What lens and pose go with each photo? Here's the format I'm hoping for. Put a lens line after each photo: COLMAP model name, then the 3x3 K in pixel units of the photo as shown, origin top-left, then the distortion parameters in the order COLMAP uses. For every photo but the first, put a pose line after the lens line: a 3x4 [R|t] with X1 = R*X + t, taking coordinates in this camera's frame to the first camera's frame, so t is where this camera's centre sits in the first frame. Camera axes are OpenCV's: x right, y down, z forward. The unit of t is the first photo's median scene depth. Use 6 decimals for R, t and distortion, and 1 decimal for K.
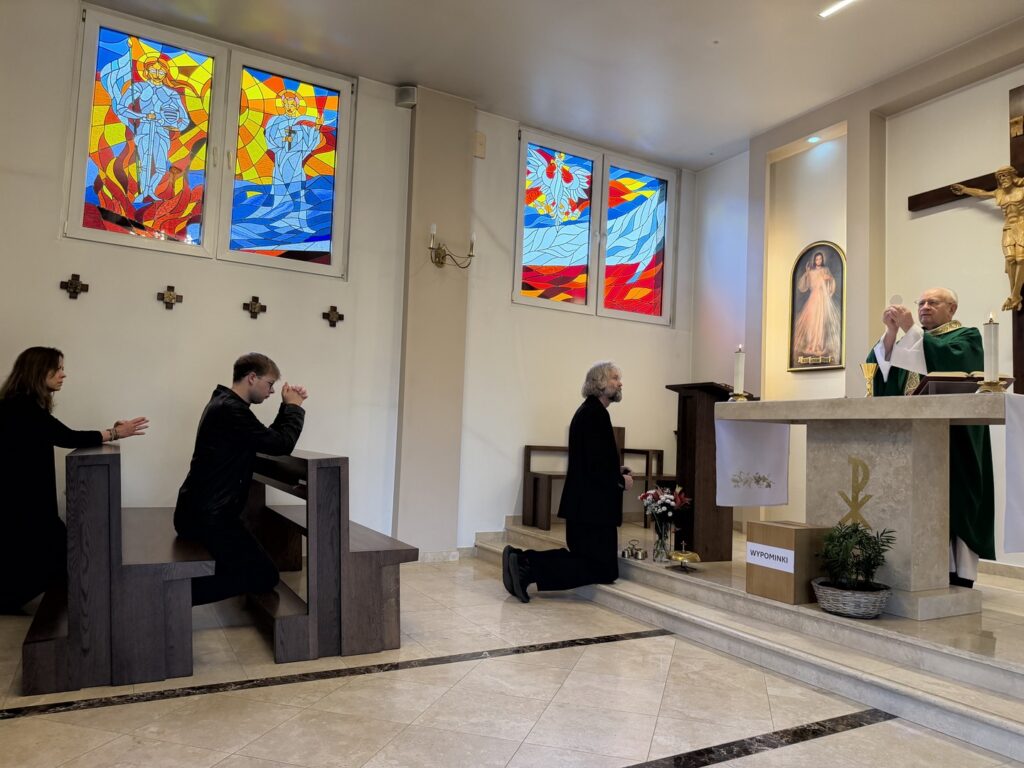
lens RADIAL K [[715.2, 0, 512.0], [0, 715.2, 384.0], [0, 0, 1]] dist [0.047436, -0.061898]
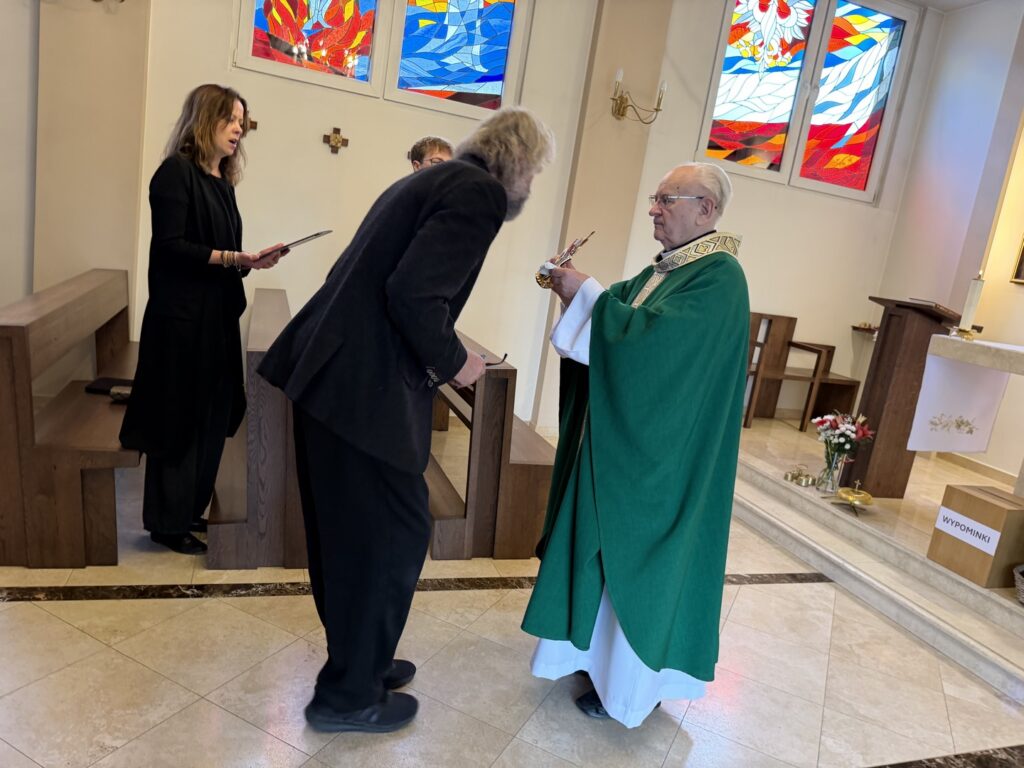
lens RADIAL K [[722.2, 0, 512.0], [0, 722.2, 384.0], [0, 0, 1]] dist [-0.001691, -0.005893]
pose [[0.978132, 0.140024, -0.153786, -0.064640], [-0.097562, 0.961922, 0.255318, -0.085426], [0.183681, -0.234731, 0.954548, 0.071557]]
